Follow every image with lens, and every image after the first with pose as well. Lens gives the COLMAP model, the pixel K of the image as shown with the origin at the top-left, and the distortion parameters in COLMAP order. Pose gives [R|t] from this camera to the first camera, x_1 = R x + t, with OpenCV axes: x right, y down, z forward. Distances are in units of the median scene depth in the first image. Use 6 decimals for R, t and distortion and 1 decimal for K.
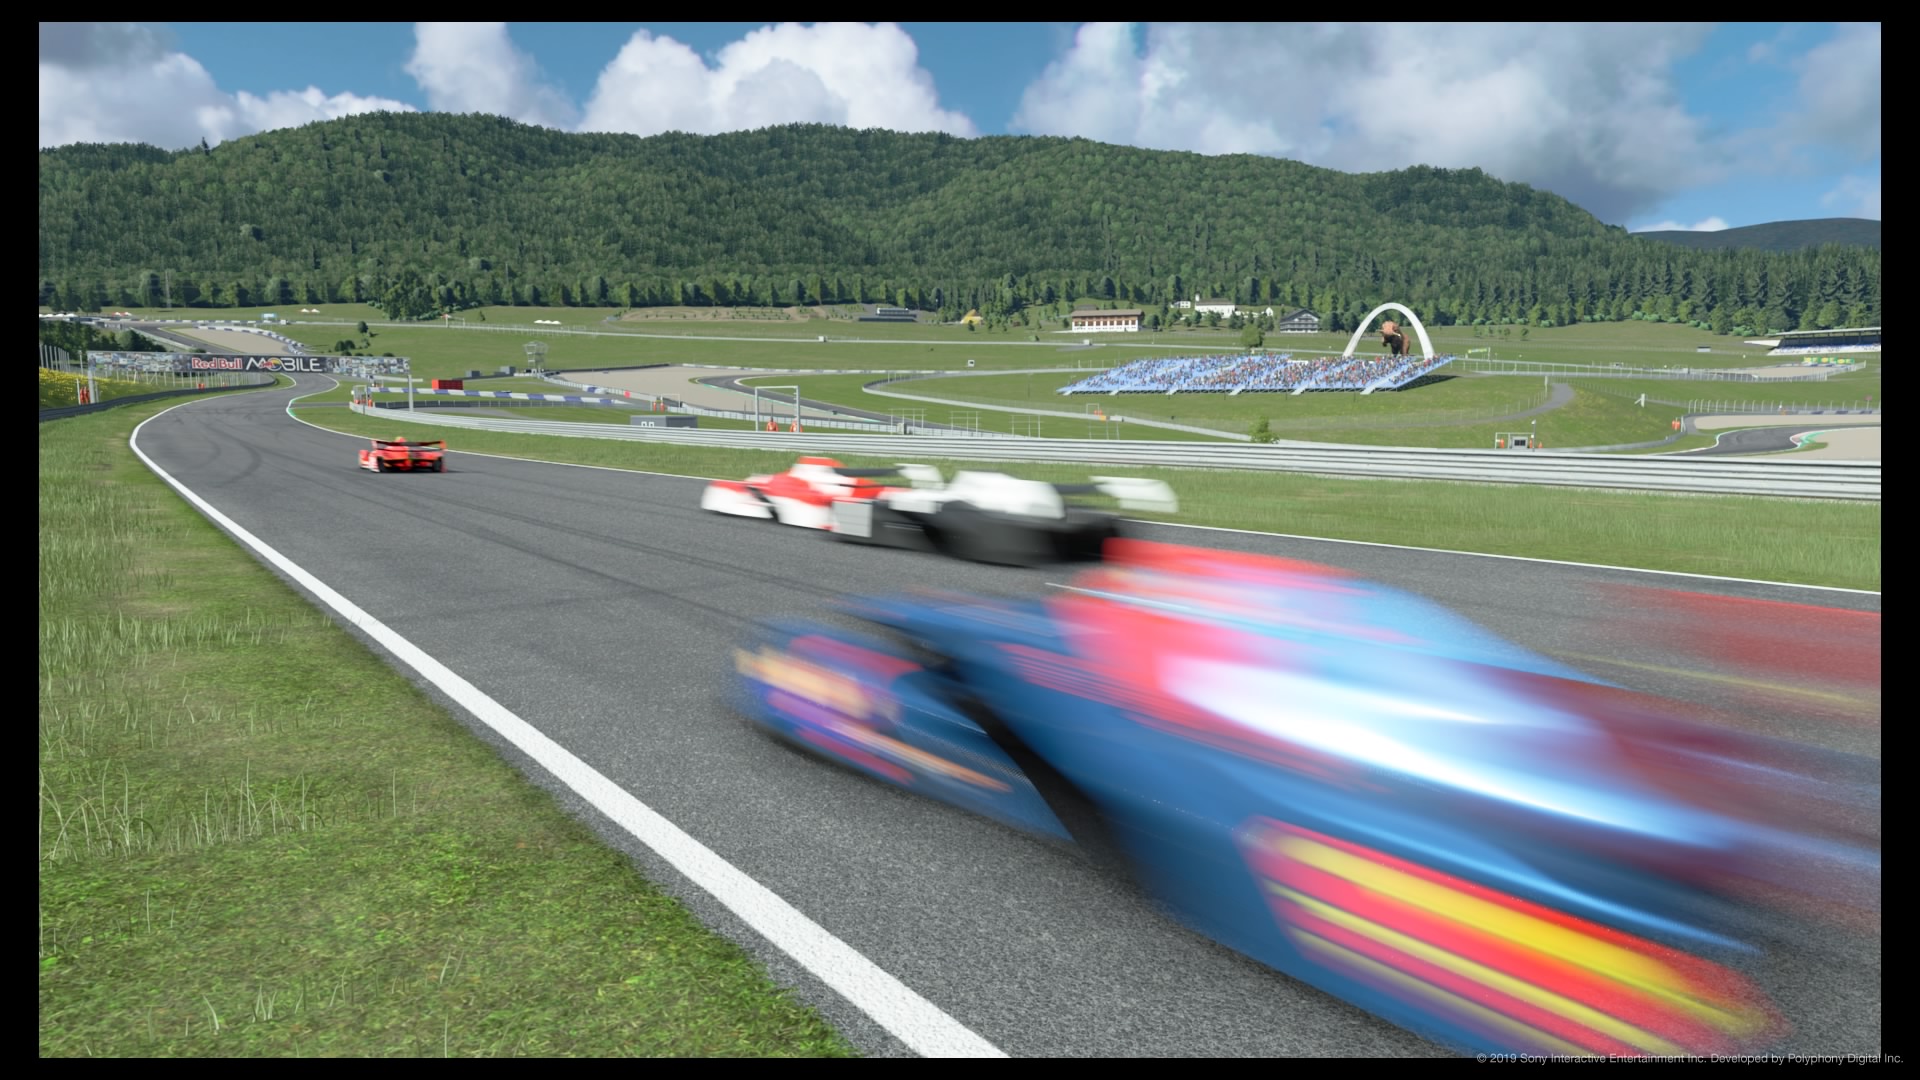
lens RADIAL K [[1117.3, 0, 950.7], [0, 1117.3, 545.3], [0, 0, 1]] dist [-0.001729, 0.000872]
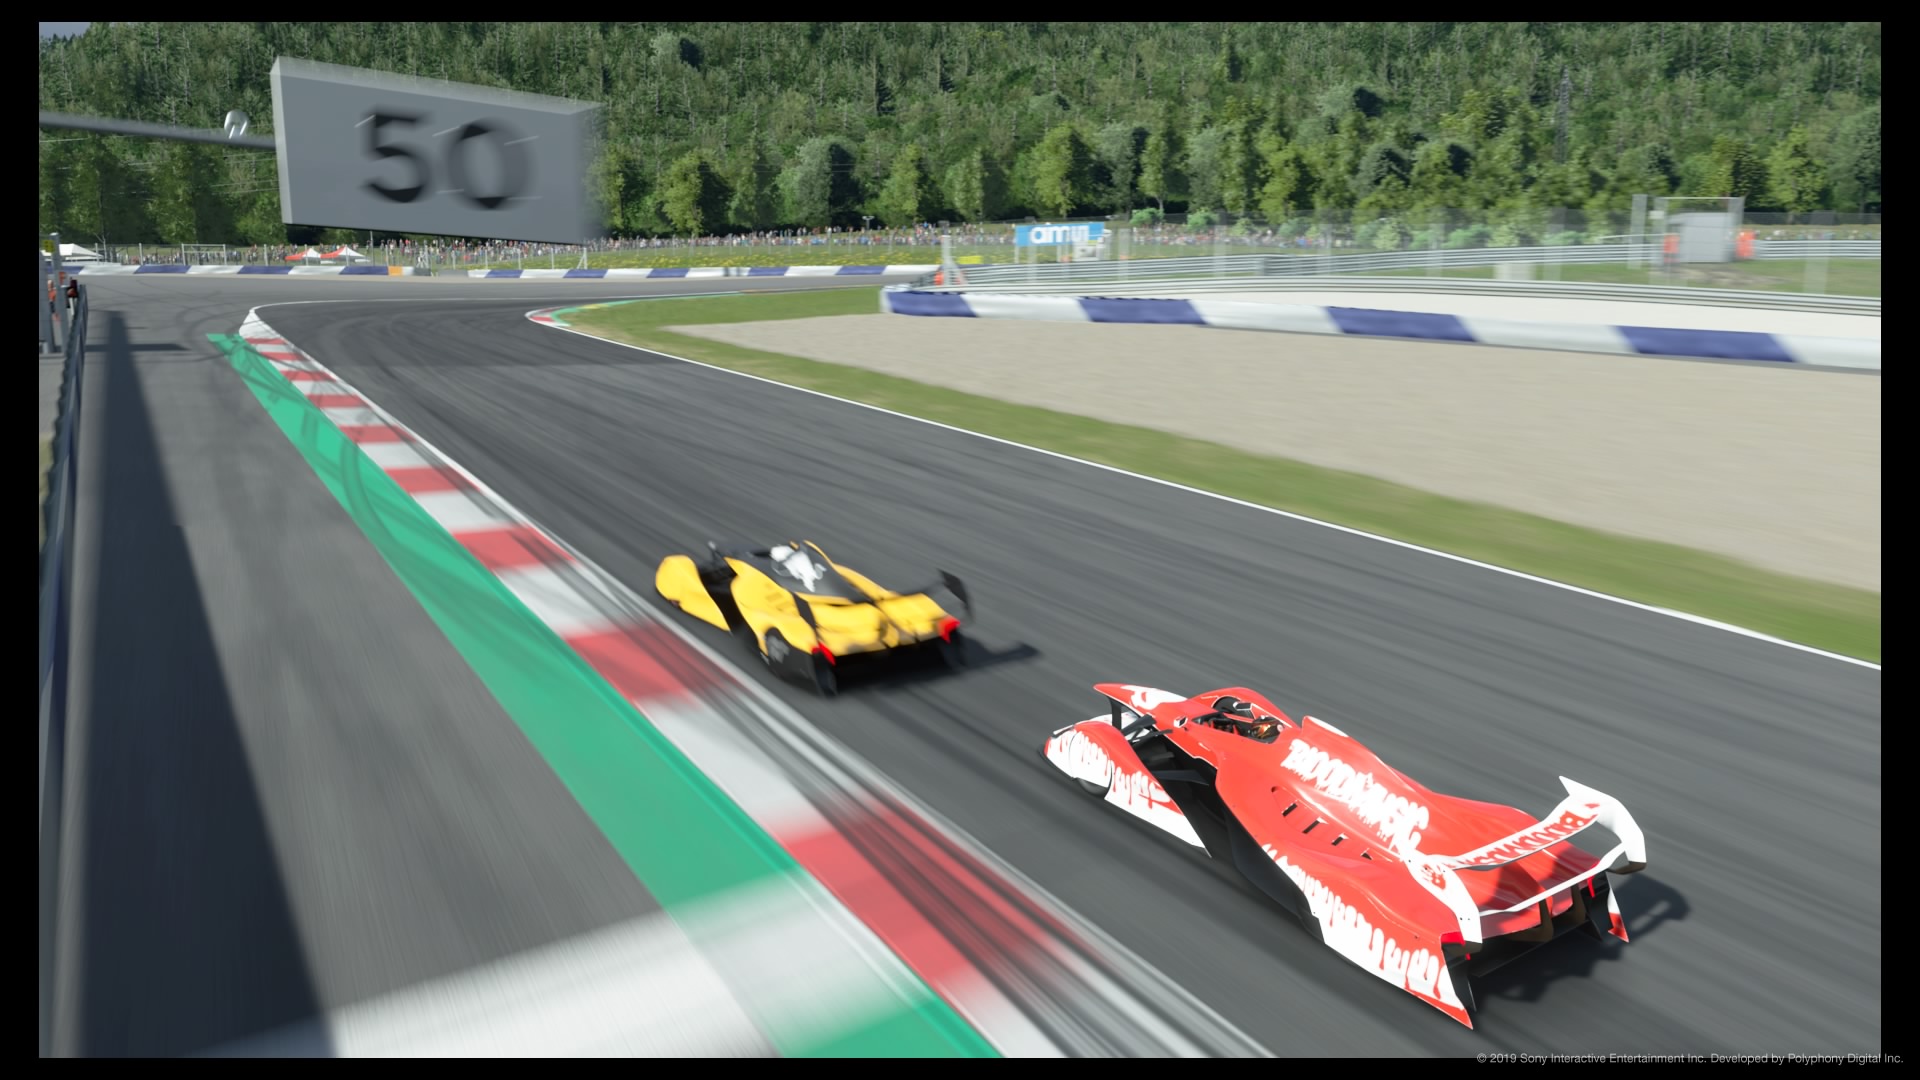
lens RADIAL K [[1117.3, 0, 961.6], [0, 1117.3, 544.1], [0, 0, 1]] dist [-0.001729, 0.000872]
pose [[0.984702, 0.028778, -0.171854, -0.469703], [-0.025185, 0.999417, 0.023050, -0.128059], [0.172417, -0.018369, 0.984853, 0.652891]]
